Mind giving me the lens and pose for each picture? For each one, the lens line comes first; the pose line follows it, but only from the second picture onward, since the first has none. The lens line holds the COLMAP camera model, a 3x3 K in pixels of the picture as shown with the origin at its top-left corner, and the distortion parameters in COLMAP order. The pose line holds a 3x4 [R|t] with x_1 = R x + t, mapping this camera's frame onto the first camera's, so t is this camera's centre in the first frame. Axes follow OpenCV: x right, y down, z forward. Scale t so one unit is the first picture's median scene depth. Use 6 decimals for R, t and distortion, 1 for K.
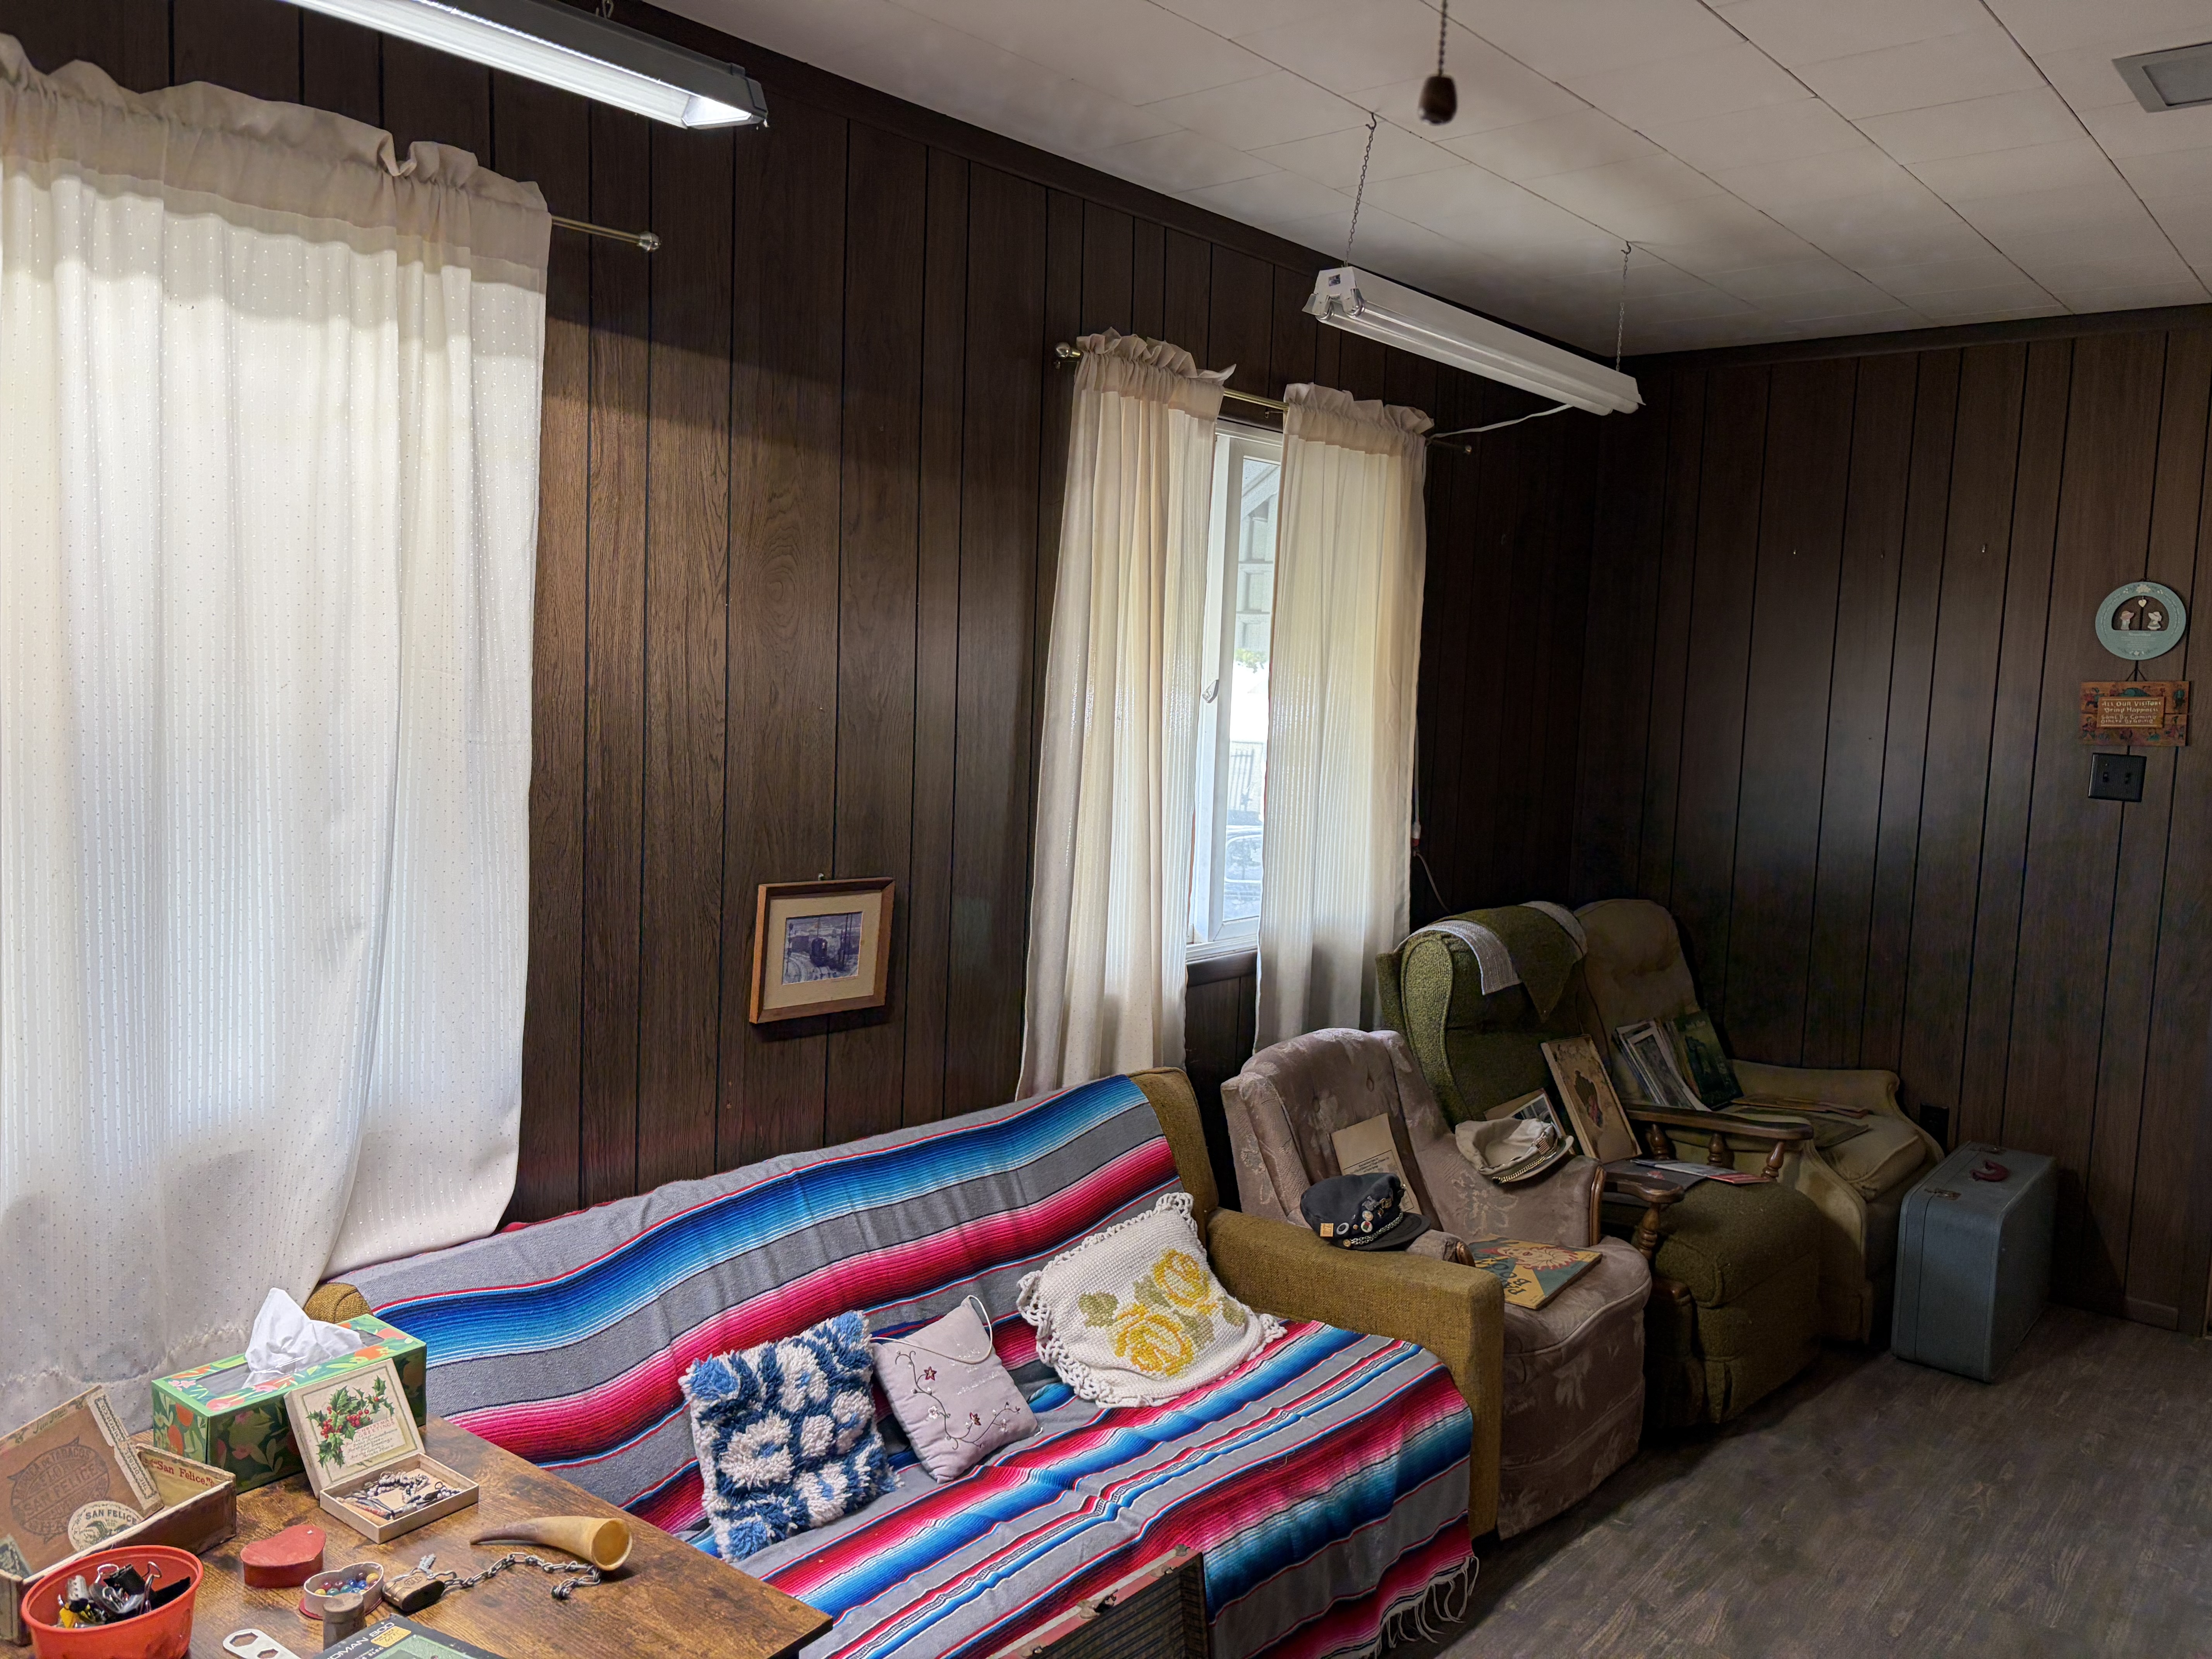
lens RADIAL K [[1683.9, 0, 1108.5], [0, 1683.9, 822.1], [0, 0, 1]] dist [0.038475, -0.061777]
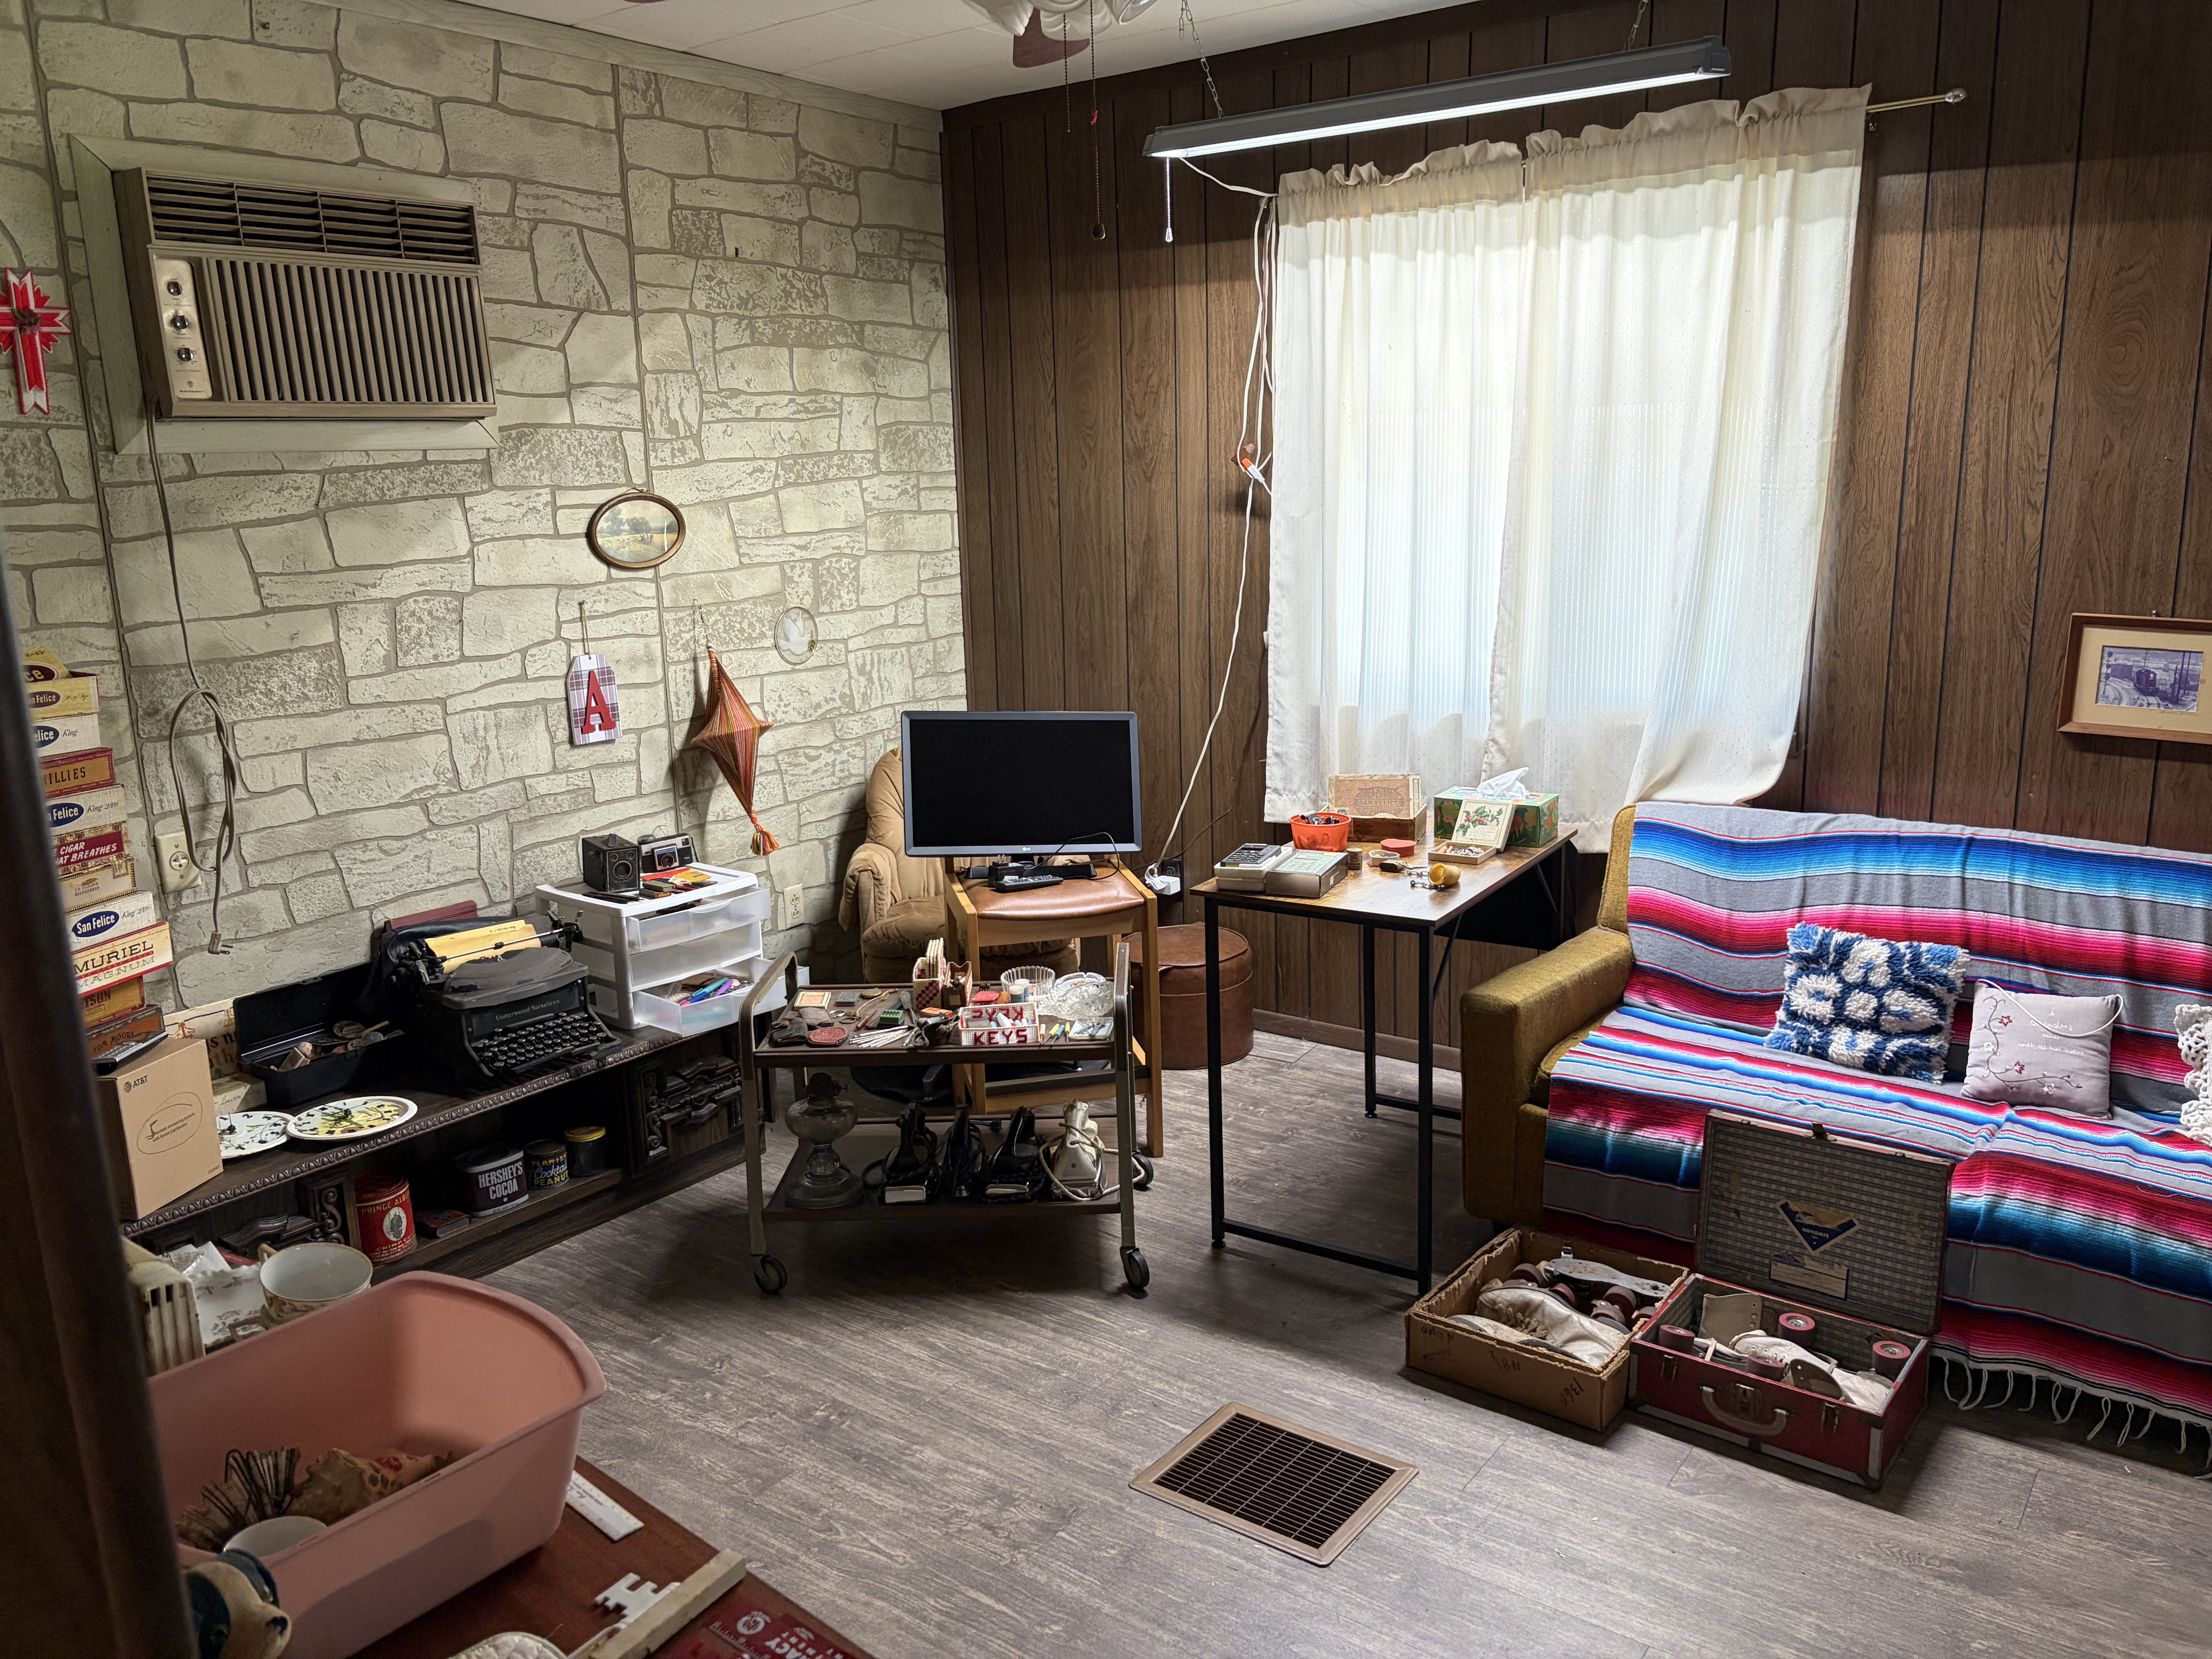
lens RADIAL K [[1683.9, 0, 1112.1], [0, 1683.9, 836.7], [0, 0, 1]] dist [0.038475, -0.061777]
pose [[0.046178, 0.174862, -0.983509, 1.037028], [-0.067538, 0.982853, 0.171574, 0.036047], [0.996647, 0.058501, 0.057196, 0.299154]]
